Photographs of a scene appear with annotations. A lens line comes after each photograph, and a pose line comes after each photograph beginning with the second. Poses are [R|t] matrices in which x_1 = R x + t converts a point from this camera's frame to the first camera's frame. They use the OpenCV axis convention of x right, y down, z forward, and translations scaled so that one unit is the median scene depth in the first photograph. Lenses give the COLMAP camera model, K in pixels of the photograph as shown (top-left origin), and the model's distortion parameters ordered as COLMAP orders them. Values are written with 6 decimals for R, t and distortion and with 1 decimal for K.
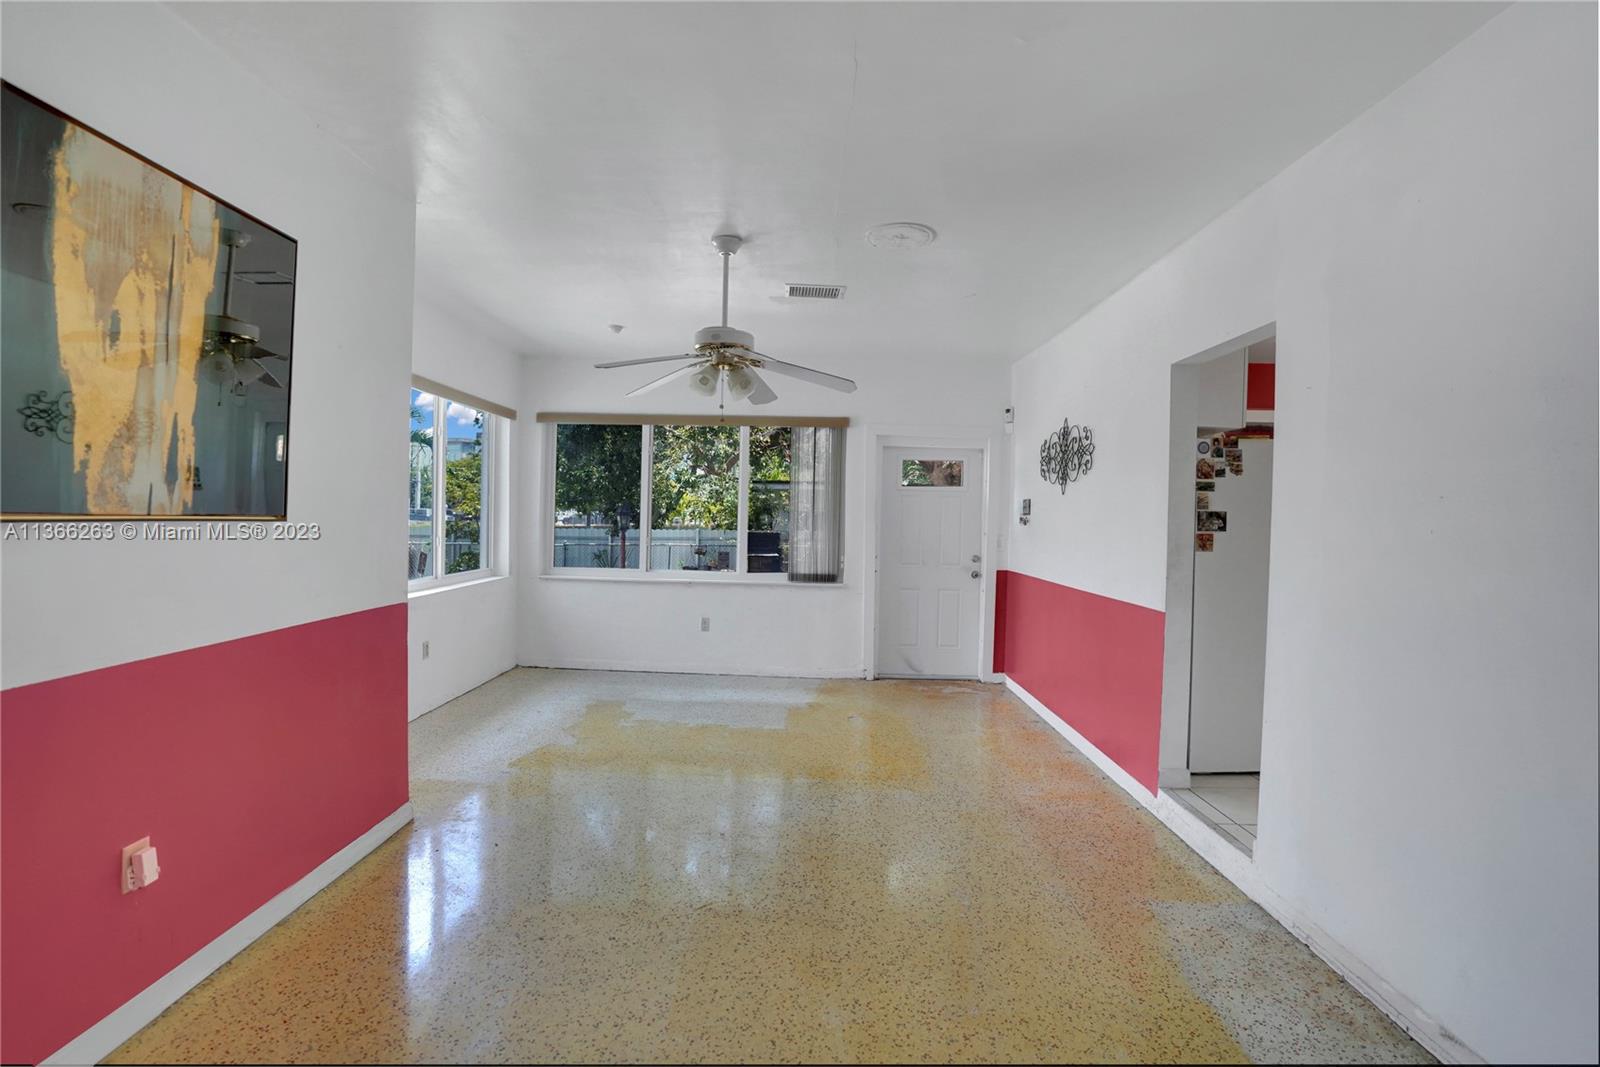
lens RADIAL K [[749.6, 0, 807.1], [0, 749.6, 520.6], [0, 0, 1]] dist [-0.075326, 0.028168]
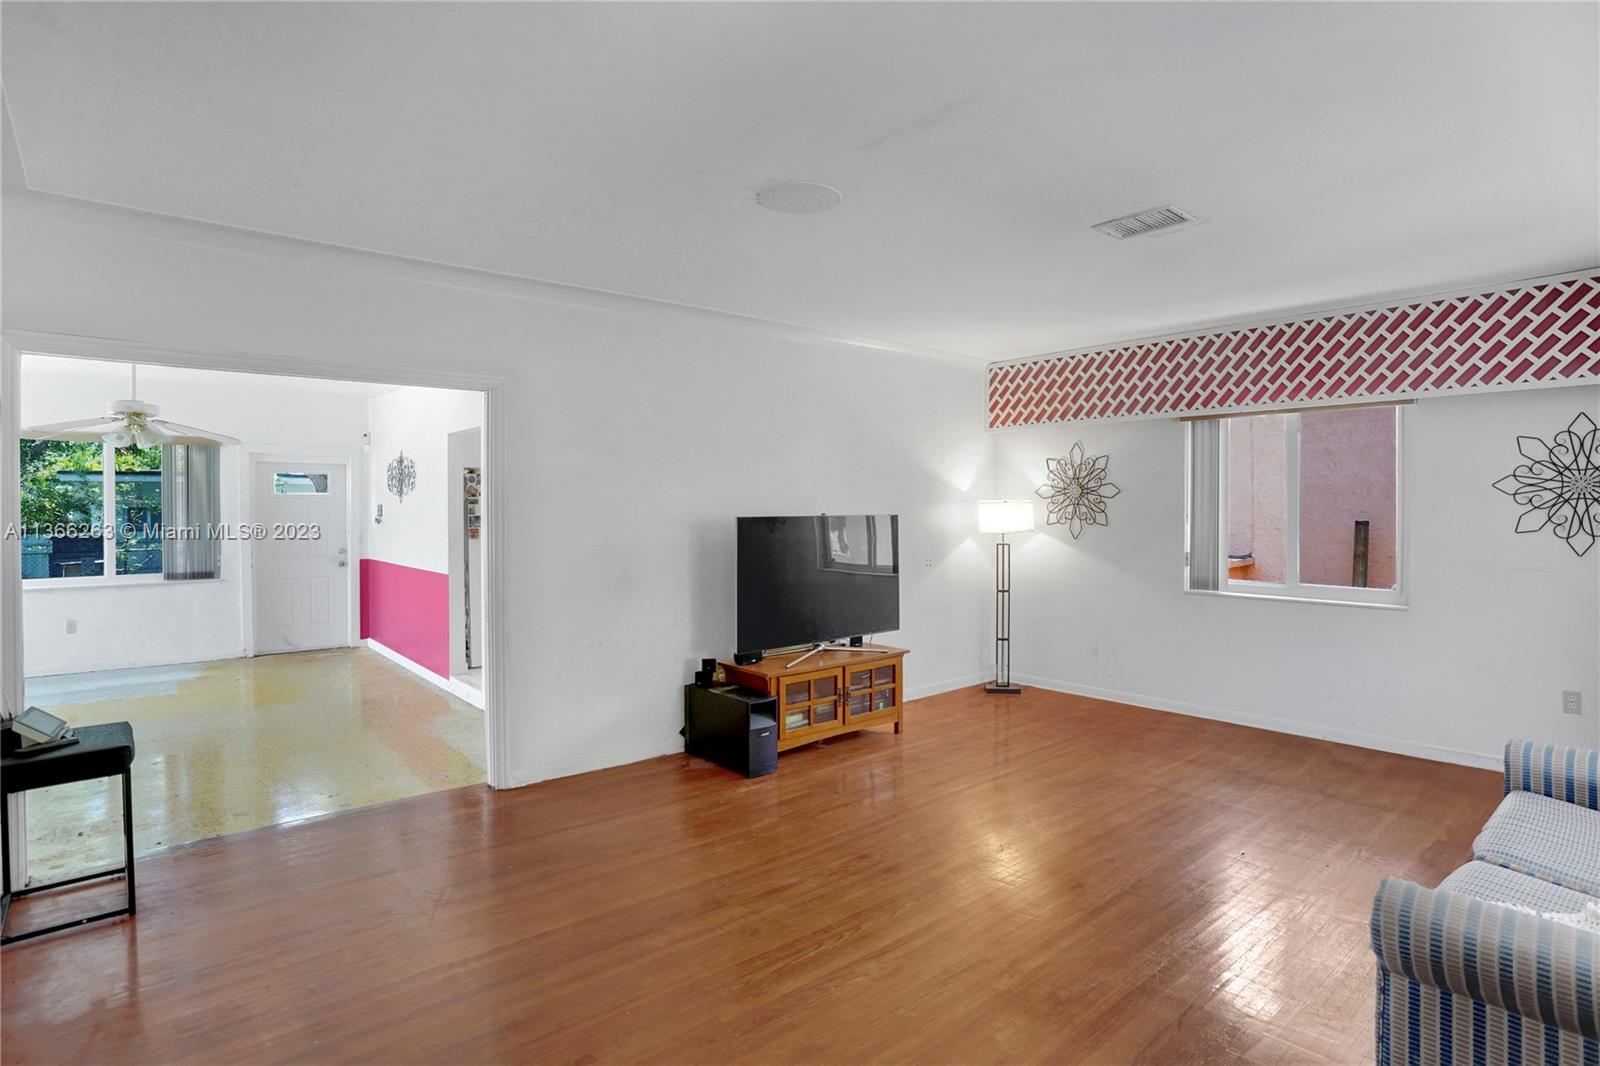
lens RADIAL K [[878.5, 0, 800.3], [0, 878.5, 530.1], [0, 0, 1]] dist [-0.039977, 0.000535]
pose [[0.782246, -0.038925, 0.621752, -0.083375], [0.021329, 0.999134, 0.035717, -0.022471], [-0.622604, -0.014678, 0.782399, -0.662256]]
